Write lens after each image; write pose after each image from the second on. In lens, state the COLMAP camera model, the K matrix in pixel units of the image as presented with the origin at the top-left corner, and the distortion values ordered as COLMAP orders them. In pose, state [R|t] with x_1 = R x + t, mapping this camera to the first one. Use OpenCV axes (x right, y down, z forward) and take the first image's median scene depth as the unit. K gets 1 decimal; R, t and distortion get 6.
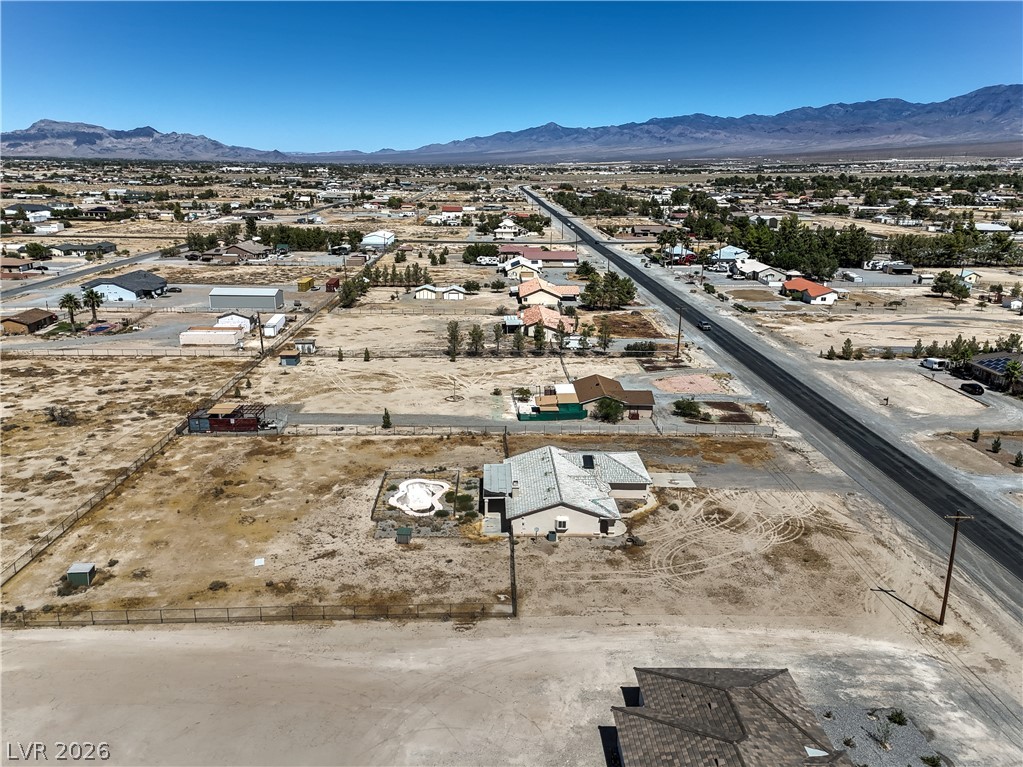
lens RADIAL K [[751.1, 0, 511.5], [0, 751.1, 383.5], [0, 0, 1]] dist [0.100364, -0.073403]
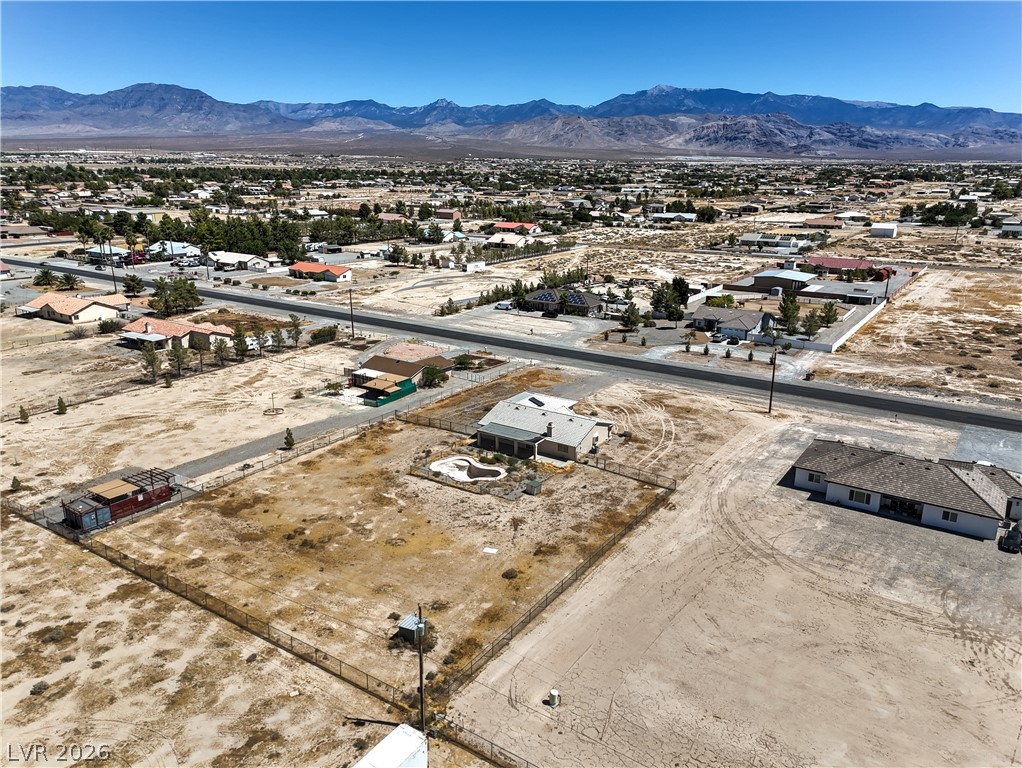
lens RADIAL K [[741.9, 0, 511.0], [0, 741.9, 384.0], [0, 0, 1]] dist [0.100248, -0.071562]
pose [[0.582478, -0.237638, 0.777334, -0.798810], [0.226761, 0.965850, 0.125351, -0.080906], [-0.780576, 0.103255, 0.616473, 0.248308]]
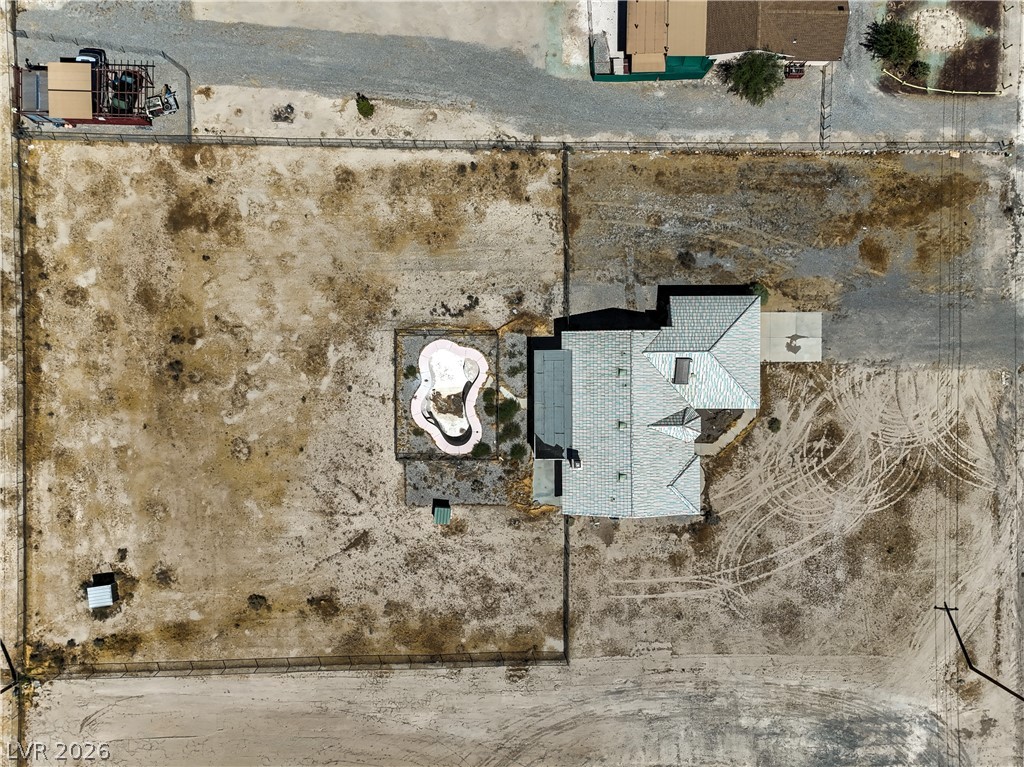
lens RADIAL K [[743.4, 0, 512.0], [0, 743.4, 383.5], [0, 0, 1]] dist [0.100248, -0.071562]
pose [[0.999326, 0.025326, 0.026558, -0.070739], [-0.032405, 0.269347, 0.962498, -0.521655], [0.017223, -0.962710, 0.269987, 0.727975]]
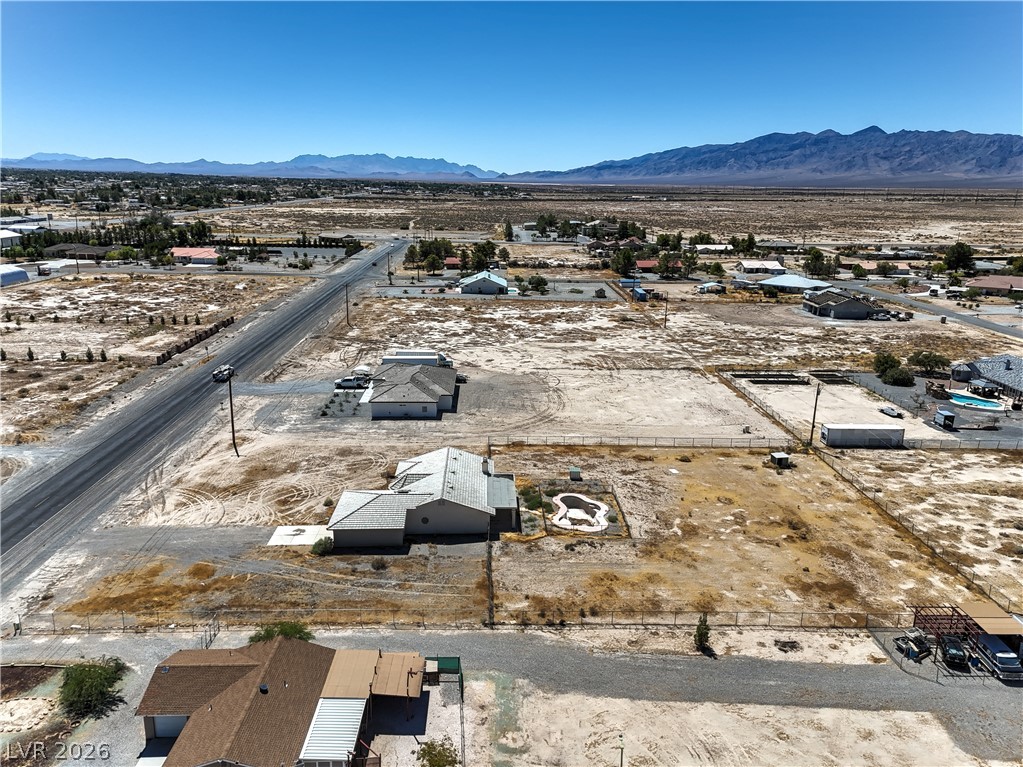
lens RADIAL K [[751.1, 0, 511.5], [0, 751.1, 383.5], [0, 0, 1]] dist [0.100364, -0.073403]
pose [[-0.999595, -0.025639, -0.012373, -0.014086], [-0.028333, 0.853595, 0.520166, -0.453093], [-0.002775, 0.520305, -0.853976, 1.577516]]
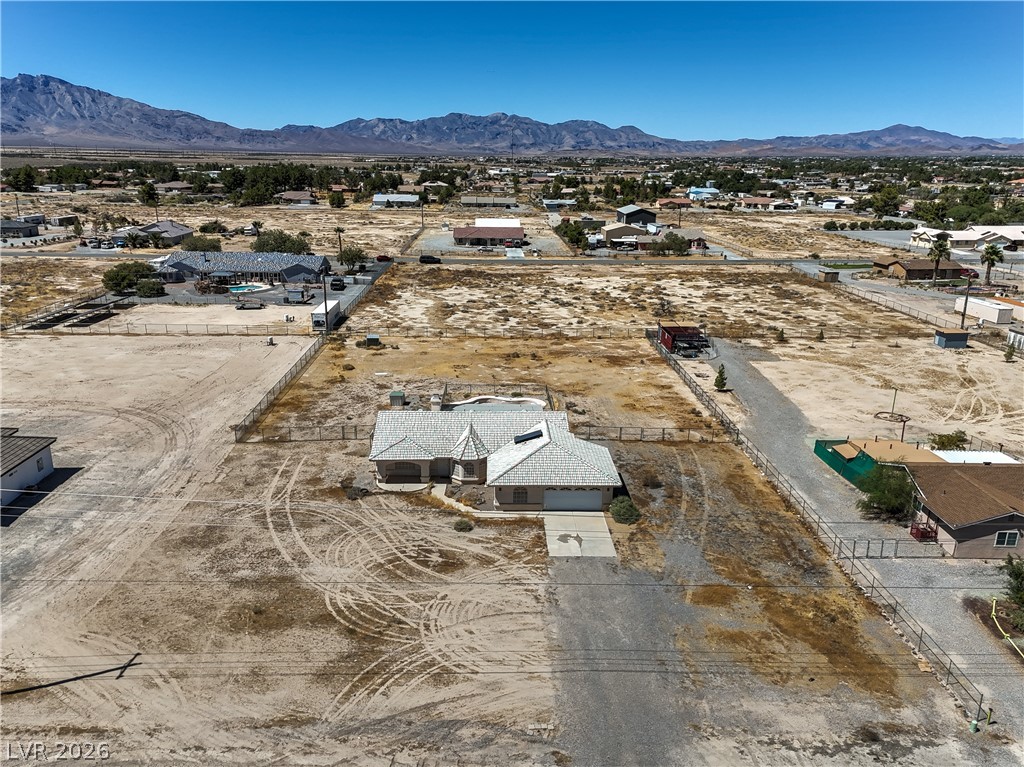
lens RADIAL K [[828.0, 0, 510.5], [0, 828.0, 406.0], [0, 0, 1]] dist [0.120724, -0.107653]
pose [[-0.003314, 0.279266, -0.960208, 0.733796], [-0.289385, 0.918860, 0.268239, -0.103713], [0.957207, 0.278758, 0.077770, 0.843334]]
